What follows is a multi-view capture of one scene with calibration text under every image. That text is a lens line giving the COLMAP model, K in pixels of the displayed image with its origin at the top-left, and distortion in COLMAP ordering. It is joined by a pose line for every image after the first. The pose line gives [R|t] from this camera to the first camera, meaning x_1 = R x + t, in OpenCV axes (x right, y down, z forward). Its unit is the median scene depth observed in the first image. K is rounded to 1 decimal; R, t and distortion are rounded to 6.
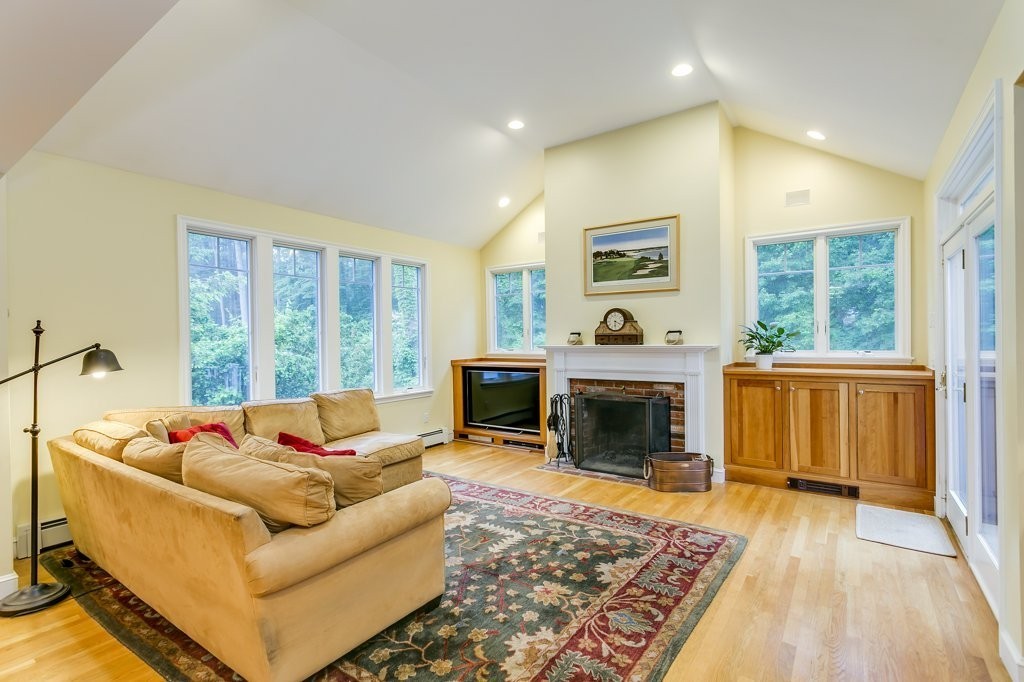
lens RADIAL K [[478.9, 0, 511.9], [0, 478.9, 340.9], [0, 0, 1]] dist [0.001739, 0.000579]
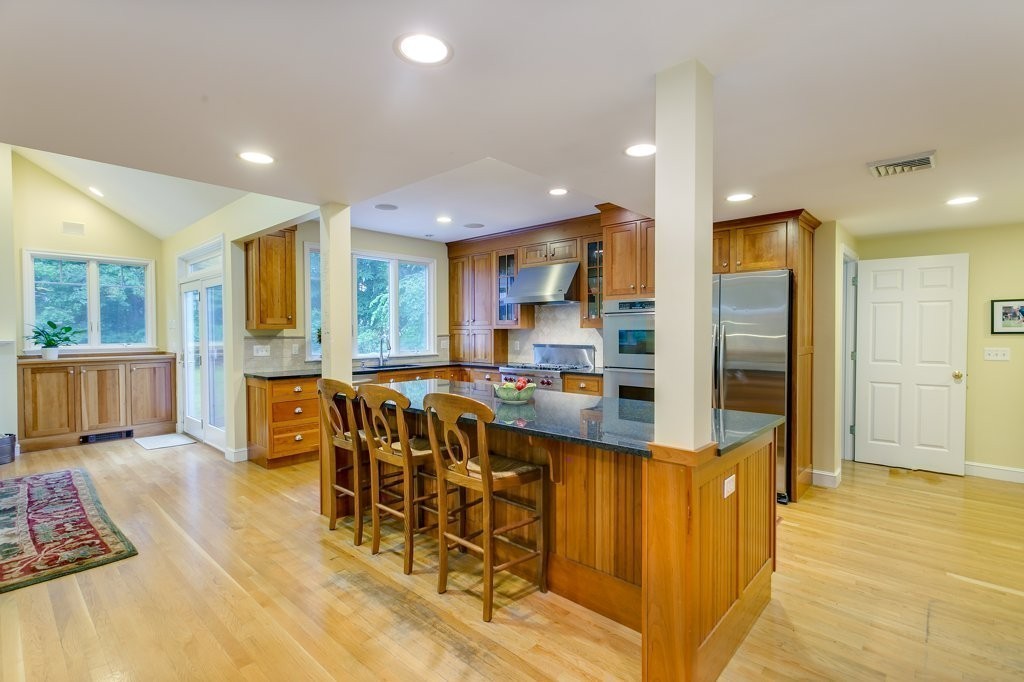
lens RADIAL K [[478.9, 0, 511.7], [0, 478.9, 340.2], [0, 0, 1]] dist [0.001739, 0.000579]
pose [[0.120420, -0.006288, 0.992703, -0.584112], [0.007496, 0.999957, 0.005425, 0.010832], [-0.992695, 0.006788, 0.120462, -0.359997]]
